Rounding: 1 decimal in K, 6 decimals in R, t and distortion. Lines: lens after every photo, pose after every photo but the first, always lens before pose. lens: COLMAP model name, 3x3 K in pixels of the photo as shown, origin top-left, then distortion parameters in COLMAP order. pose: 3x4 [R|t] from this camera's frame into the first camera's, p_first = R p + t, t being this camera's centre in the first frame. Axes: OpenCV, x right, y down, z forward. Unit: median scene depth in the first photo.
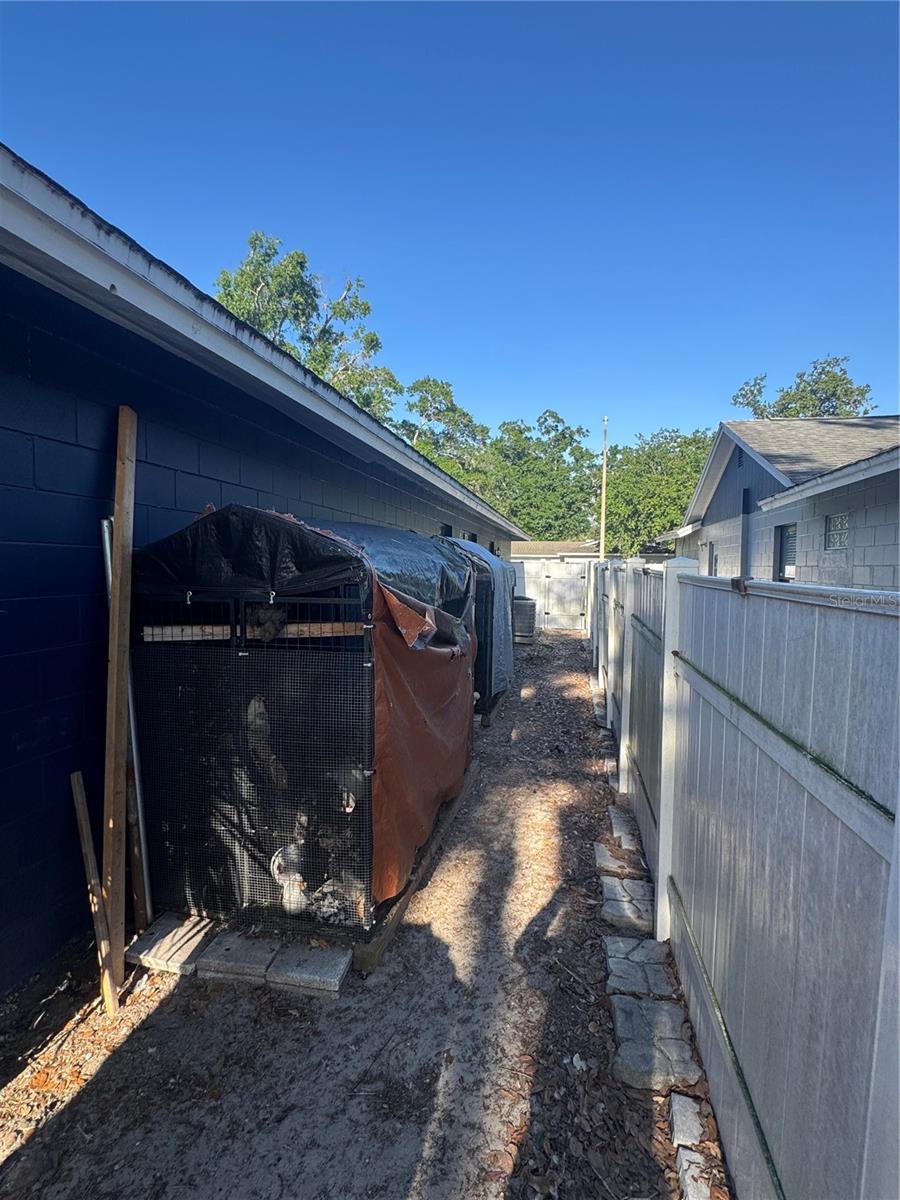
lens RADIAL K [[599.4, 0, 450.0], [0, 599.4, 600.4], [0, 0, 1]] dist [-0.003819, 0.001375]
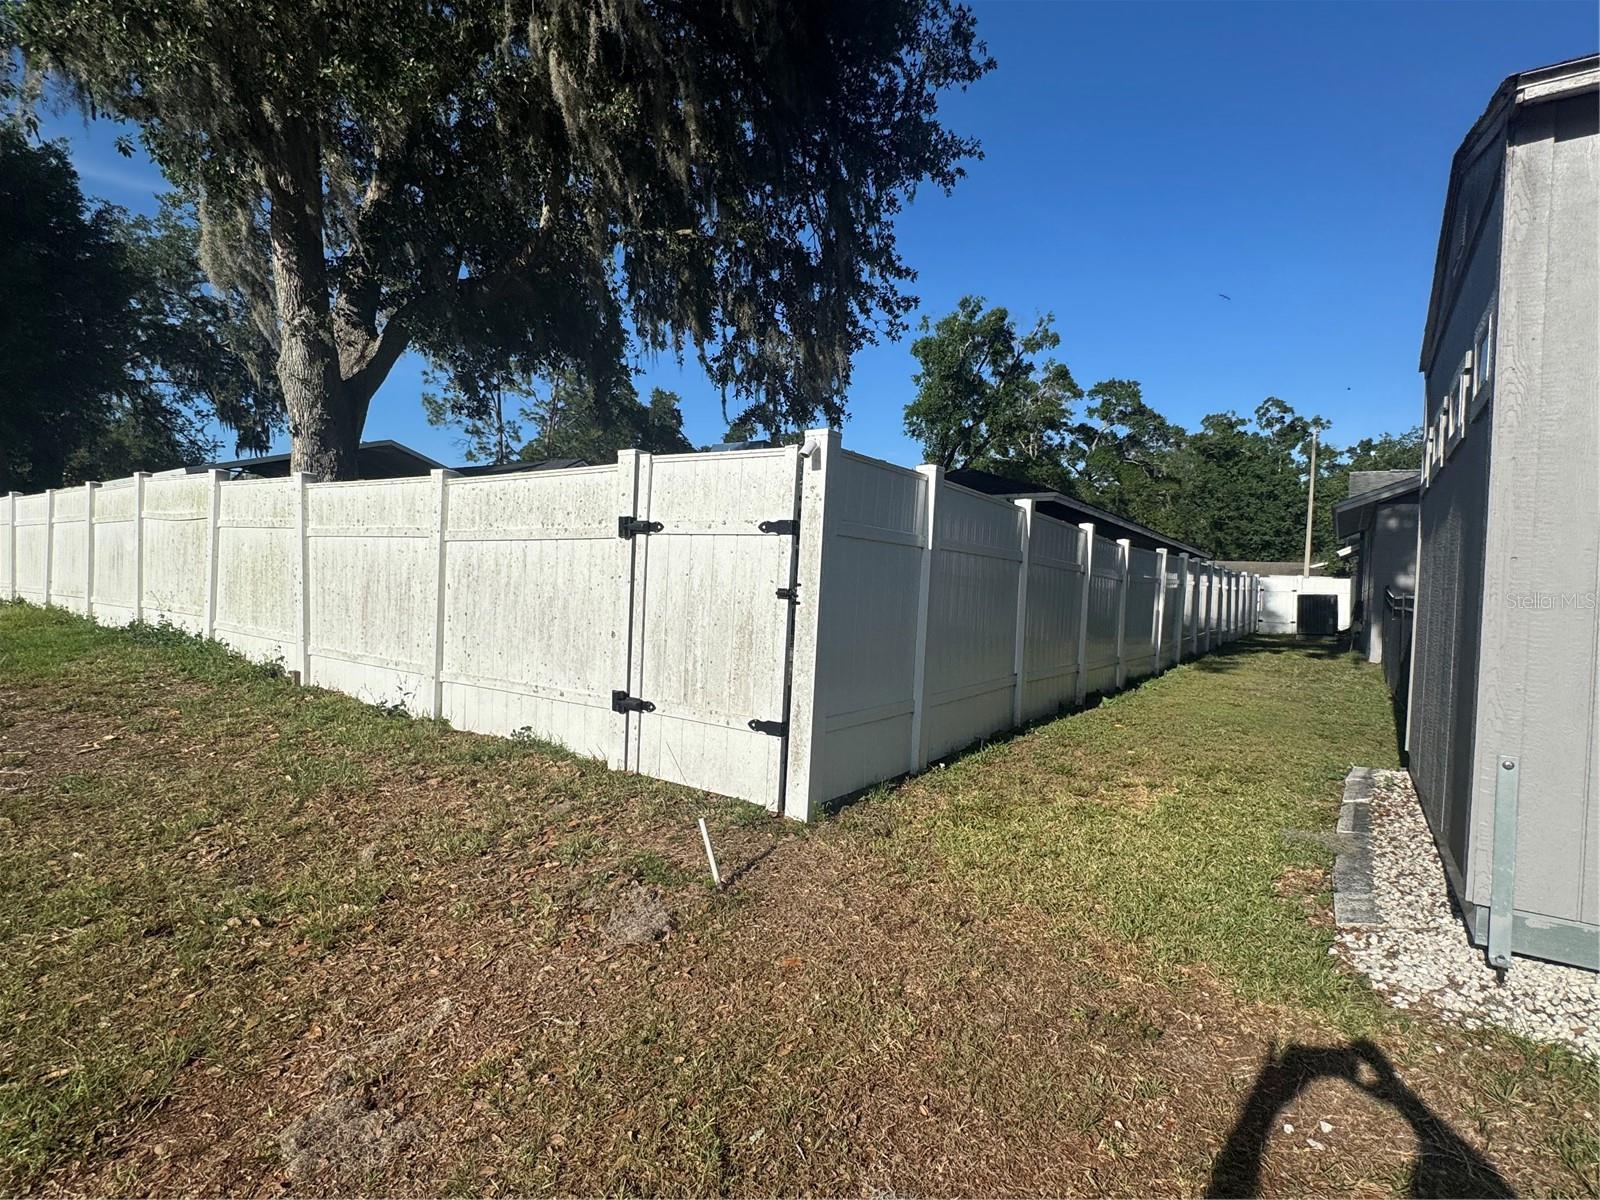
lens RADIAL K [[799.3, 0, 804.1], [0, 799.3, 599.3], [0, 0, 1]] dist [-0.003819, 0.001375]
pose [[0.926466, 0.040387, -0.374205, -0.002655], [-0.056111, 0.997936, -0.031217, 0.017126], [0.372173, 0.049918, 0.926820, -0.203790]]
